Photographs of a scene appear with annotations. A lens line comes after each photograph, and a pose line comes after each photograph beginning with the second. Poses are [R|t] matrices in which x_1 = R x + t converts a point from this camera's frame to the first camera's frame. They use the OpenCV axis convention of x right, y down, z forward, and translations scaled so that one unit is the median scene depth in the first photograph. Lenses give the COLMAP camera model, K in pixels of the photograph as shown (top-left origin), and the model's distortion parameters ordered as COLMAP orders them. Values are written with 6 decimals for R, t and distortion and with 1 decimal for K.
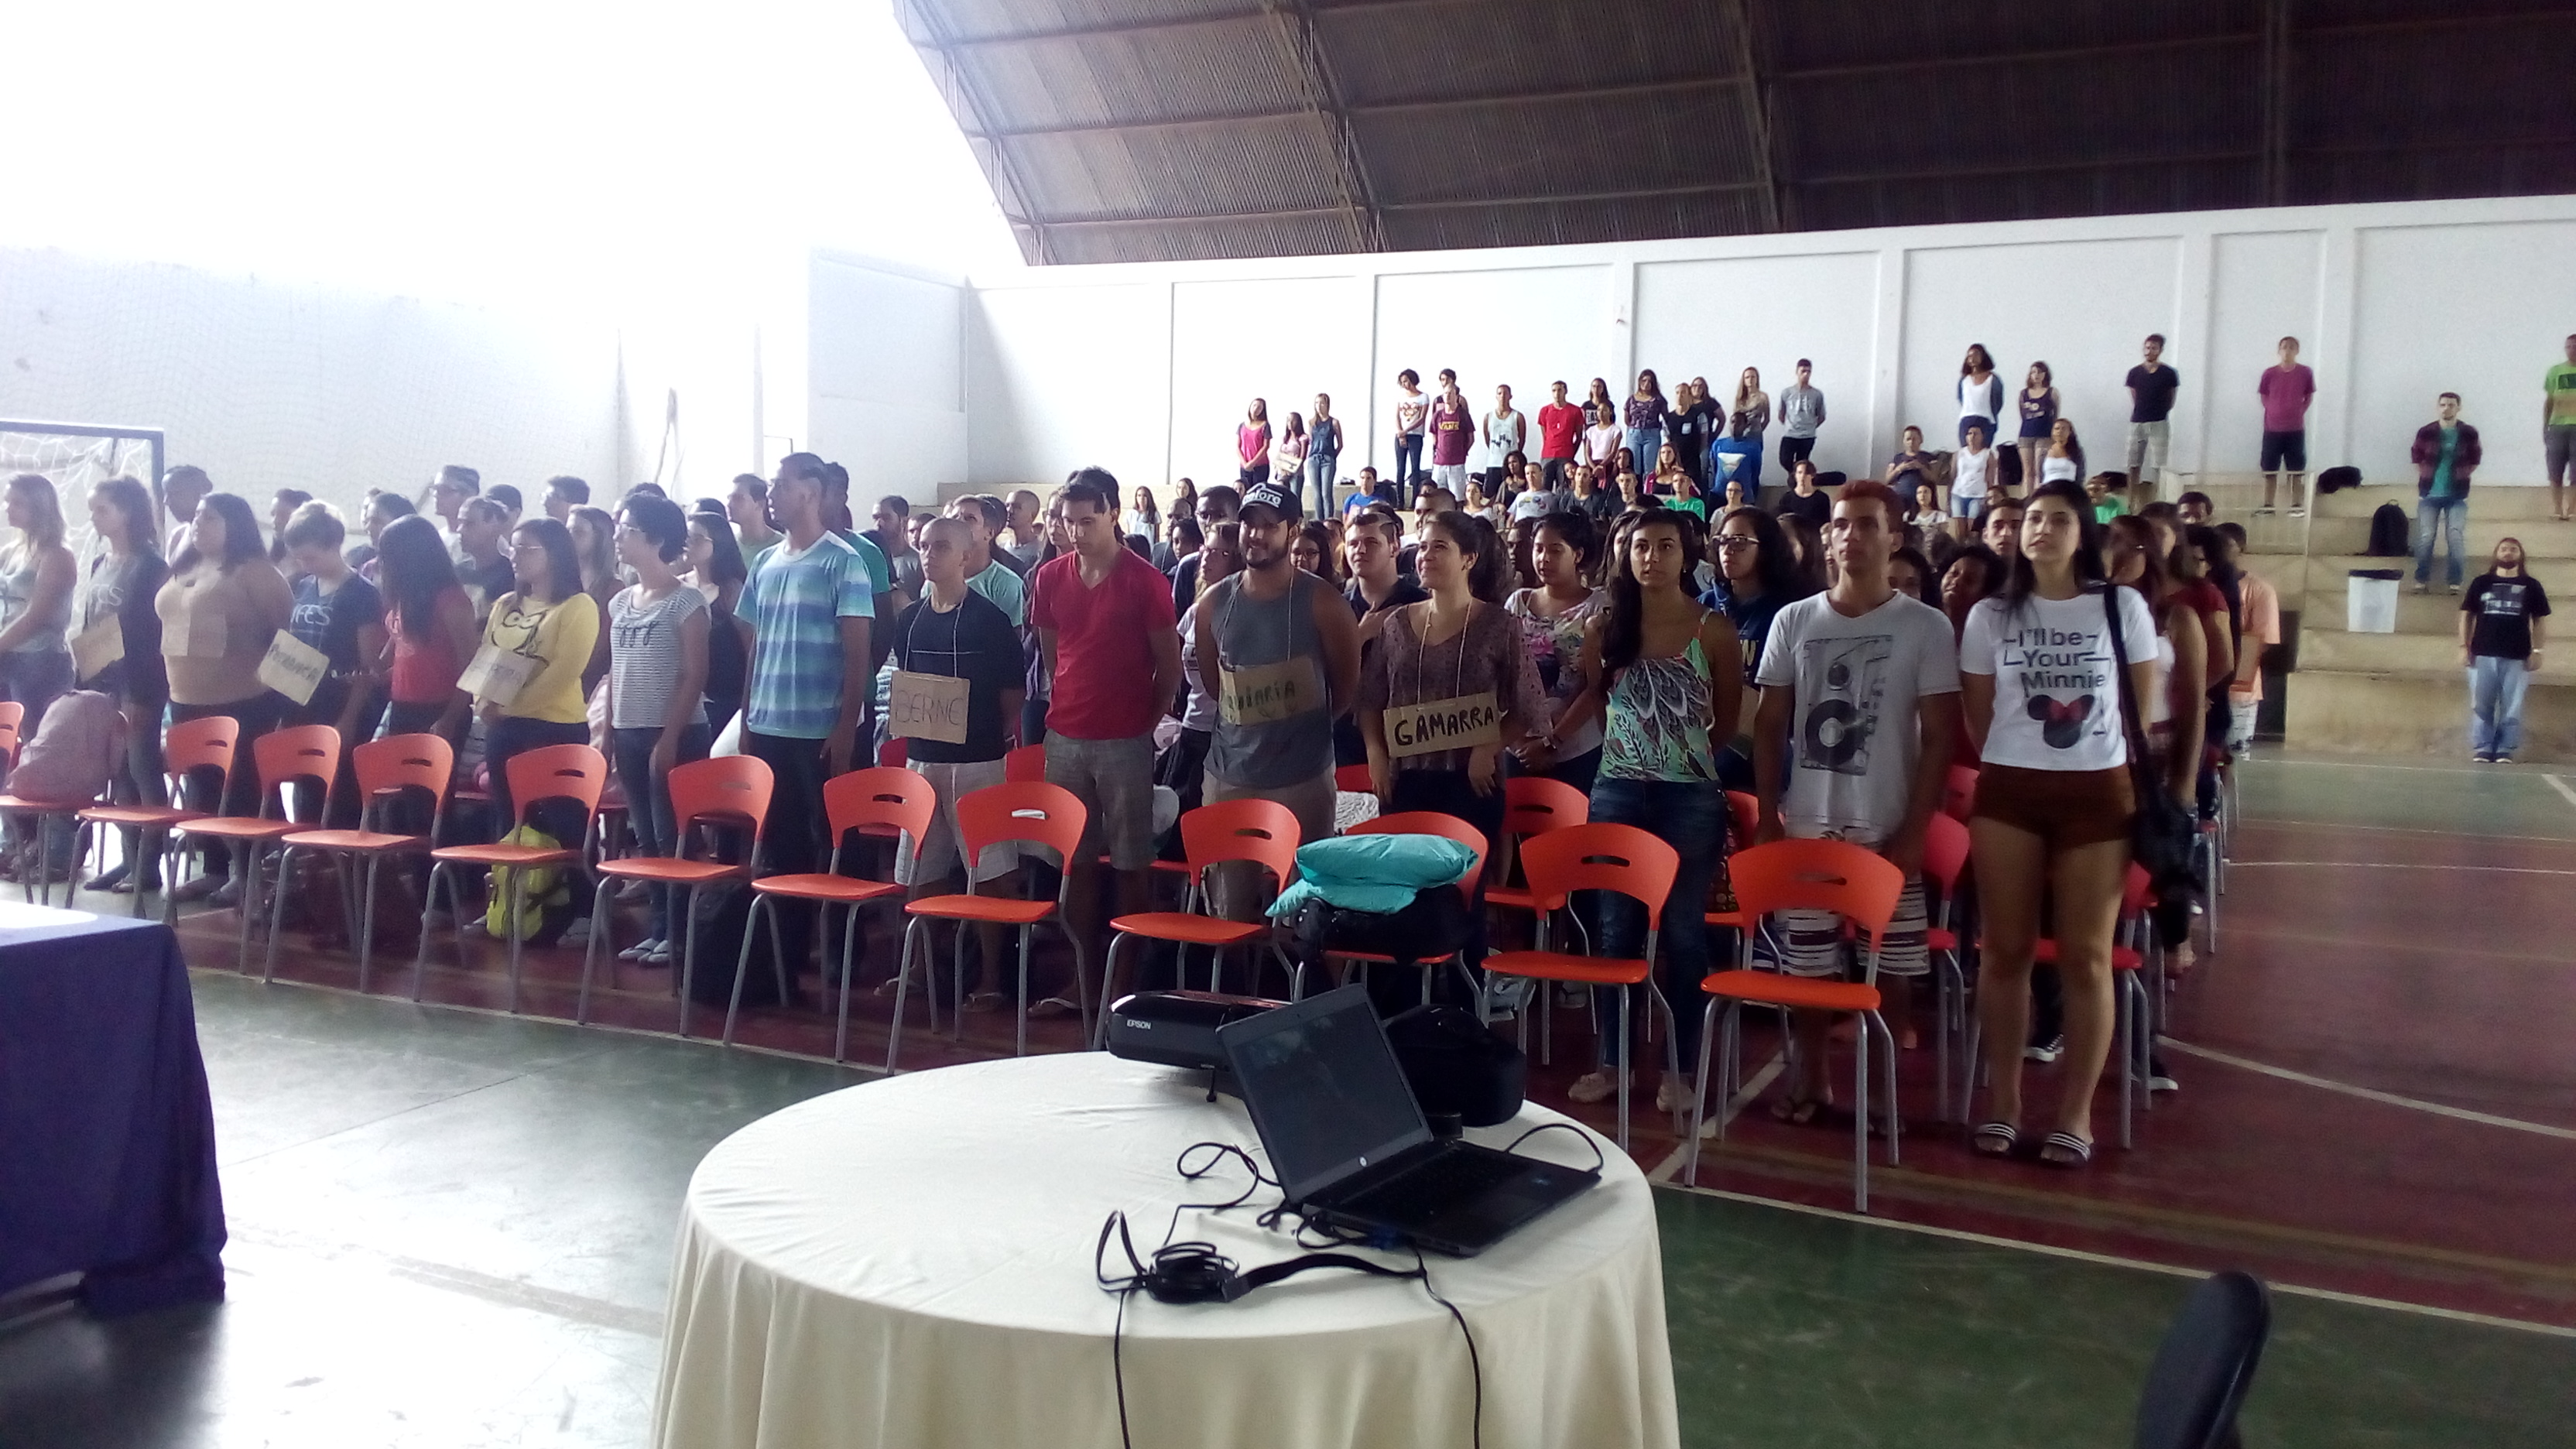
lens RADIAL K [[2079.5, 0, 1298.2], [0, 2079.5, 702.9], [0, 0, 1]] dist [0.103347, -0.151117]
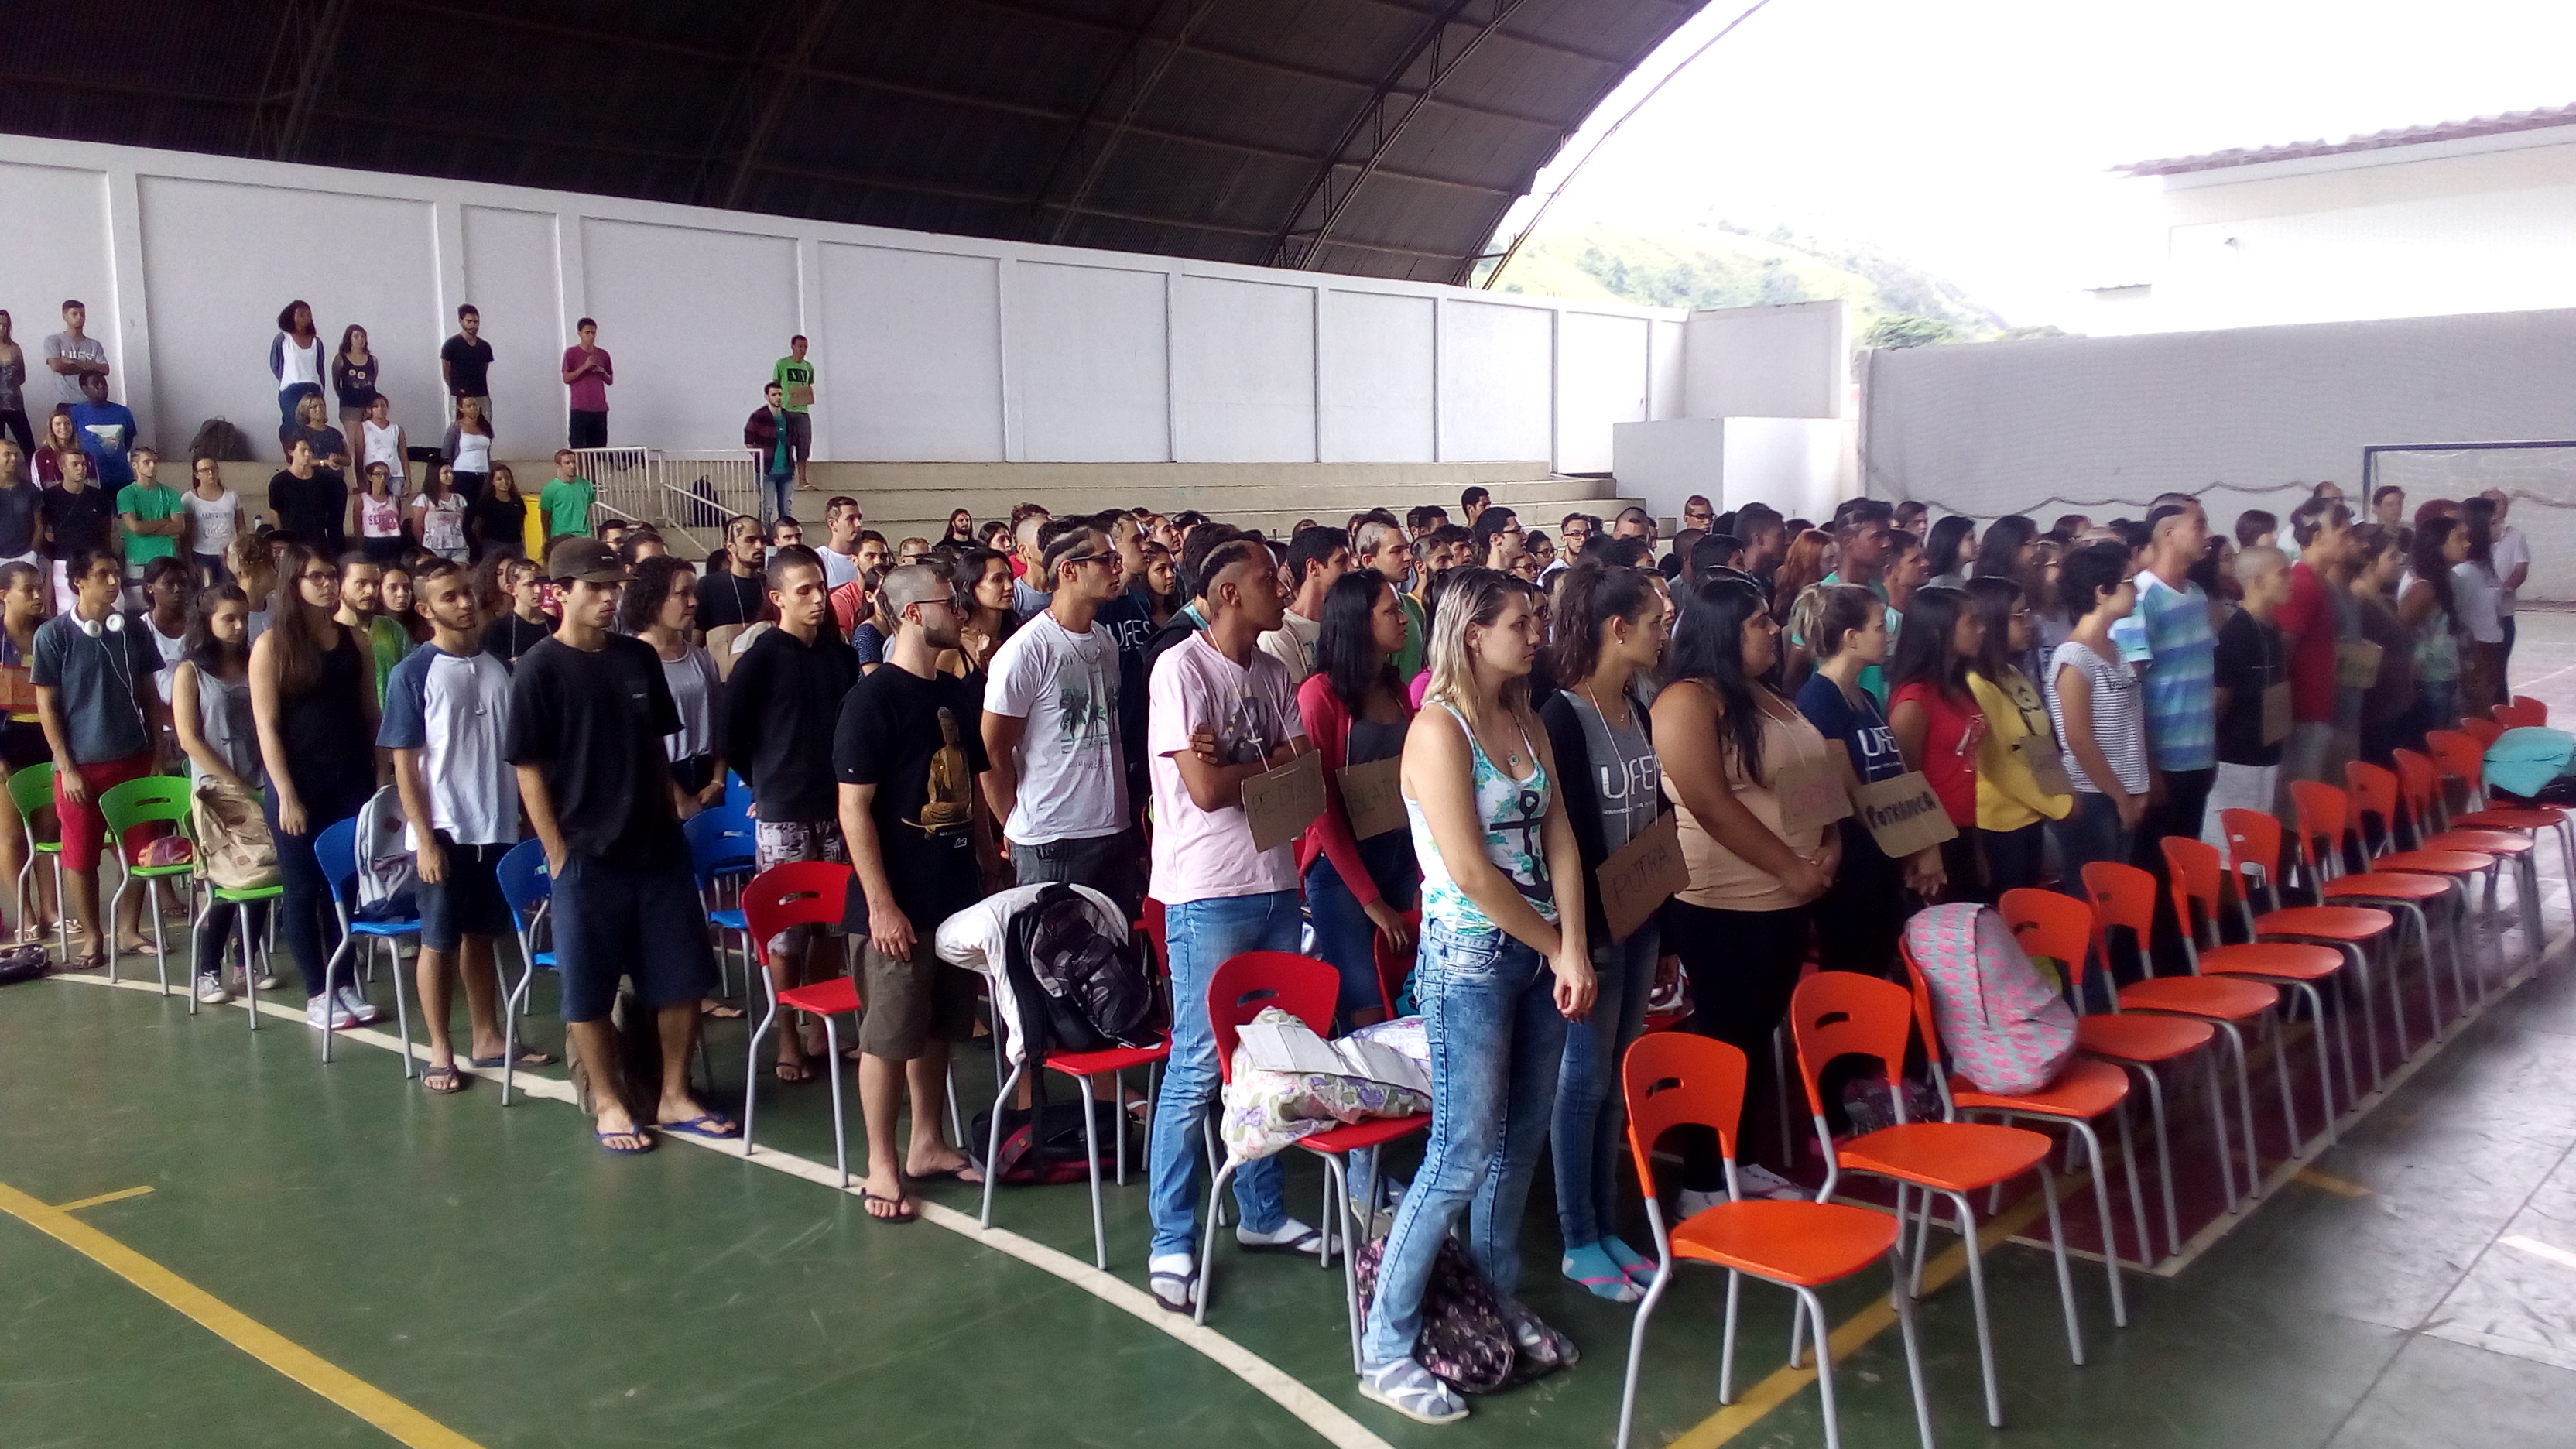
lens RADIAL K [[2079.5, 0, 1286.8], [0, 2079.5, 722.5], [0, 0, 1]] dist [0.103347, -0.151117]
pose [[0.269306, -0.124839, 0.954929, -0.420933], [0.103043, 0.989606, 0.100312, -0.043395], [-0.957526, 0.071384, 0.279371, 0.375762]]
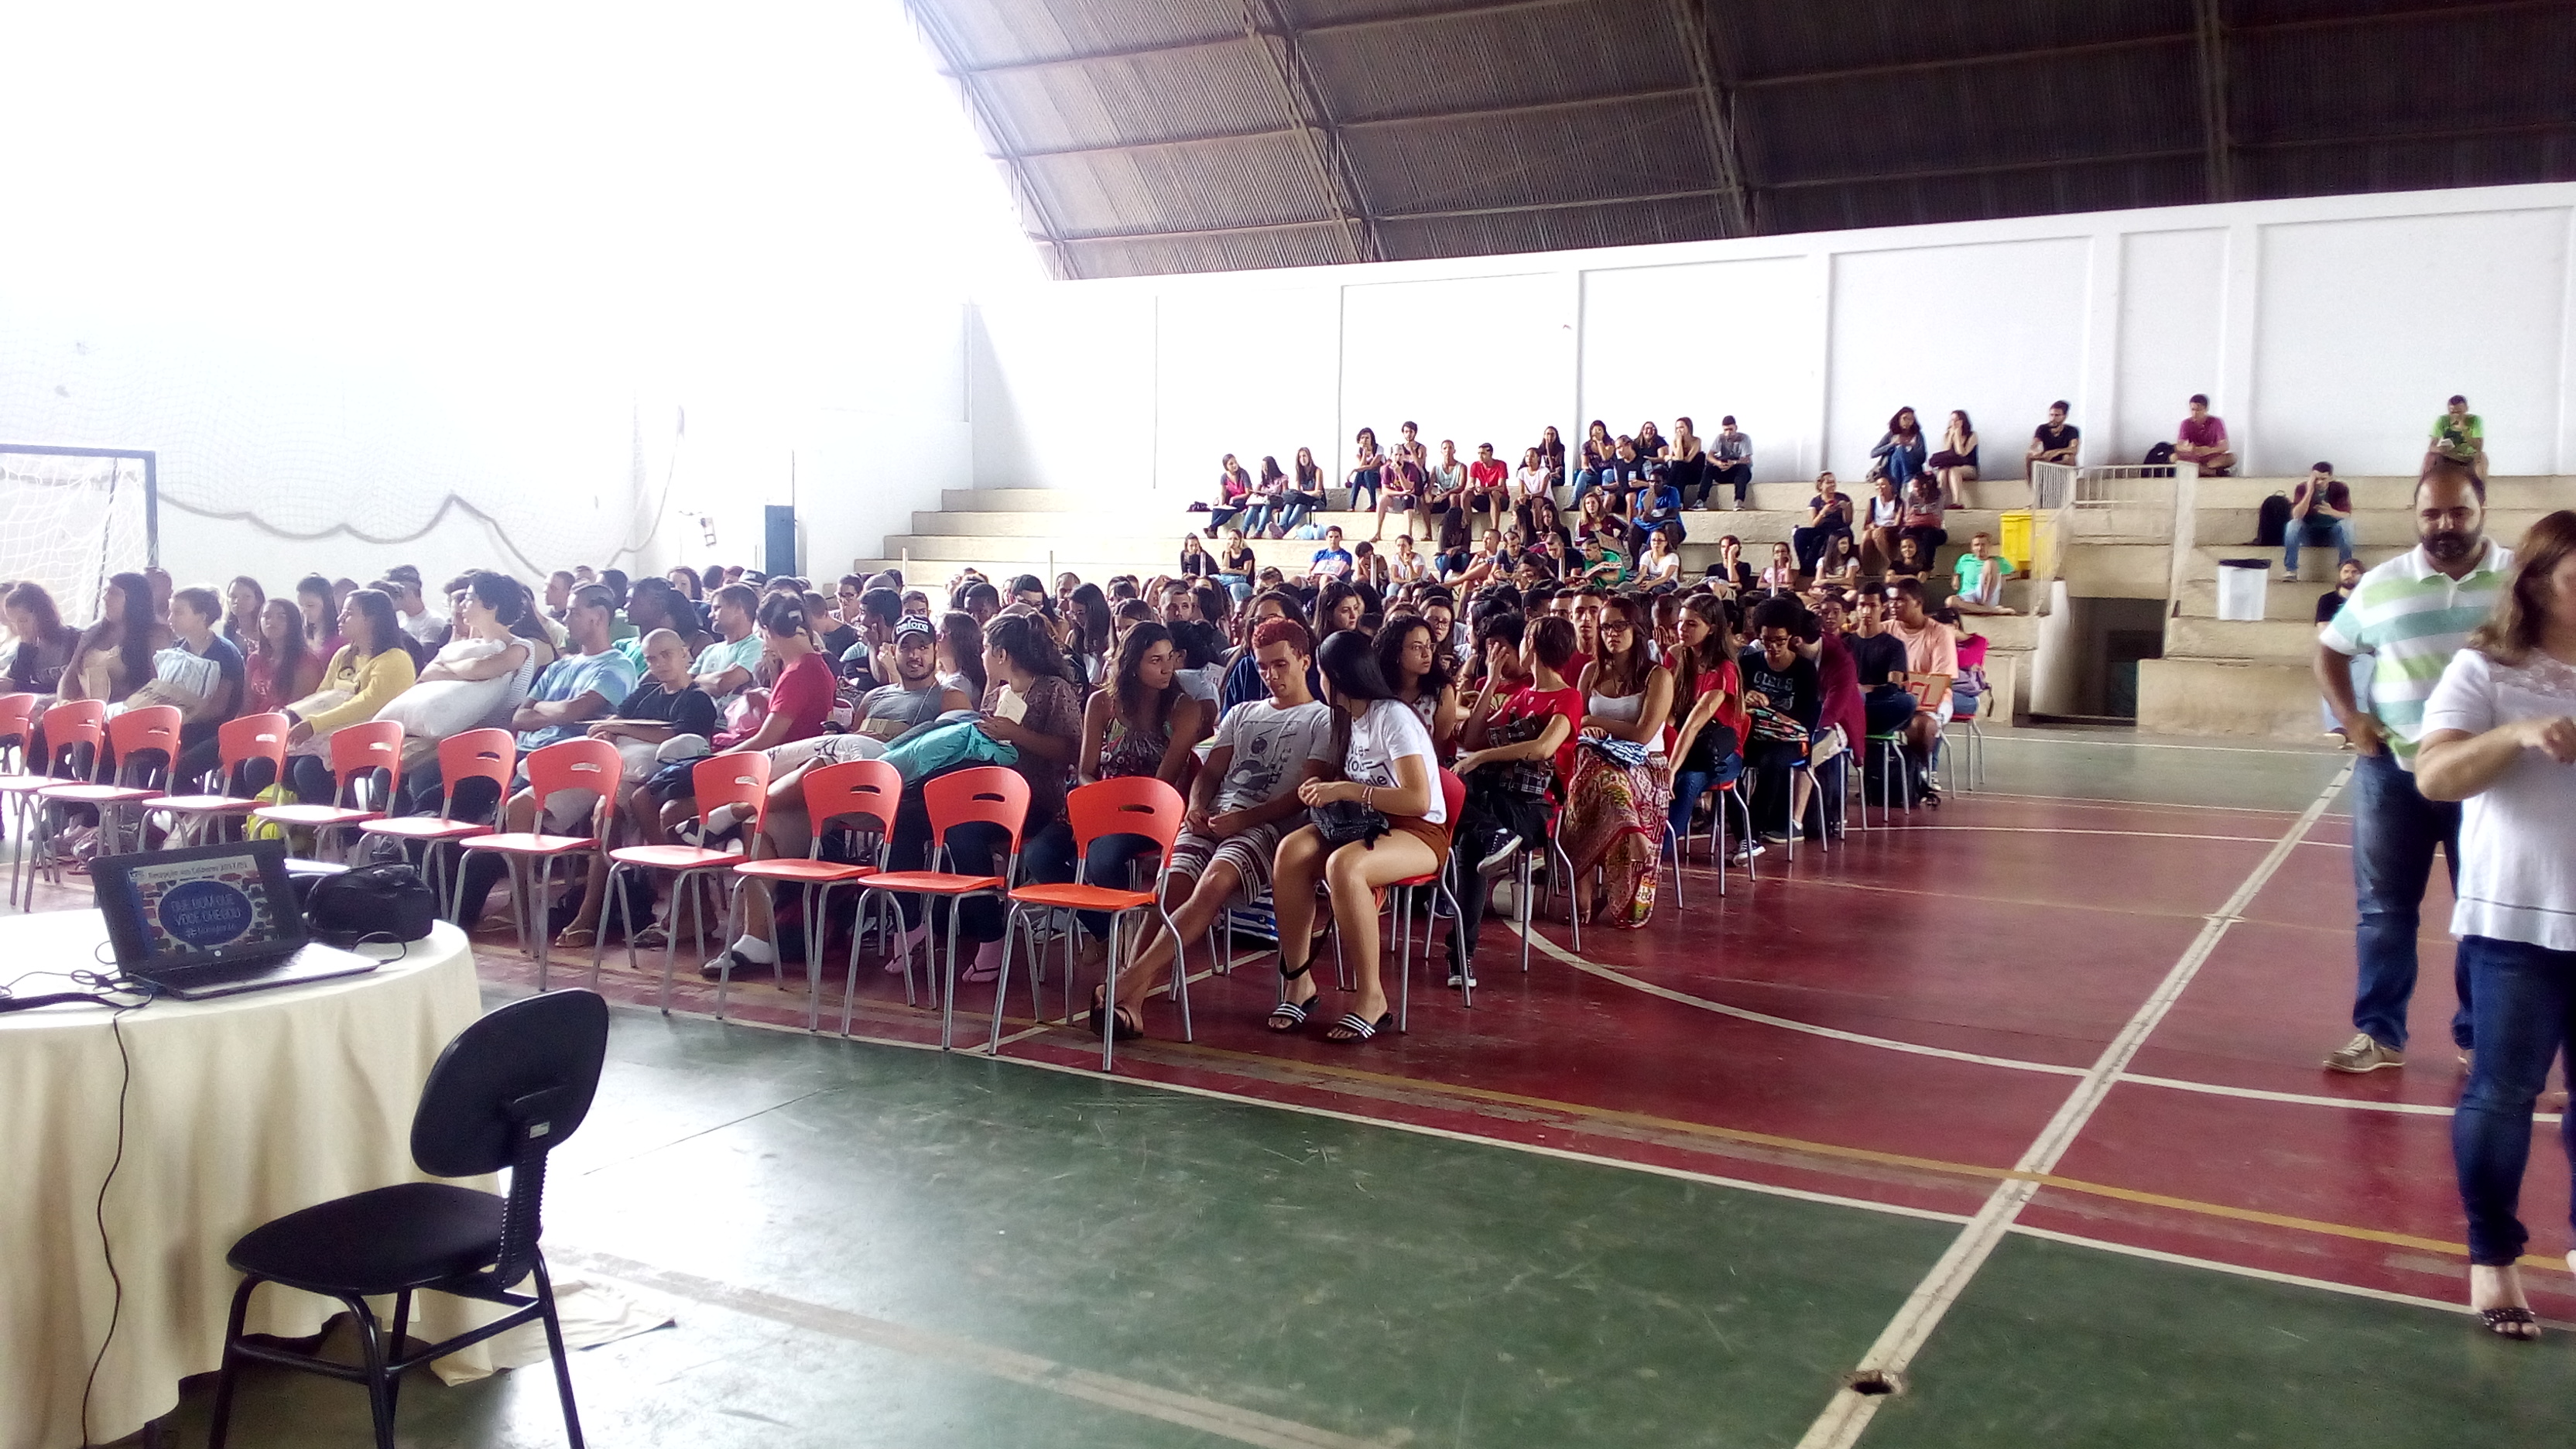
lens RADIAL K [[2079.5, 0, 1295.7], [0, 2079.5, 700.0], [0, 0, 1]] dist [0.103347, -0.151117]
pose [[0.997372, -0.003600, -0.072359, 0.104905], [0.003418, 0.999991, -0.002637, 0.005860], [0.072368, 0.002383, 0.997375, -0.050373]]
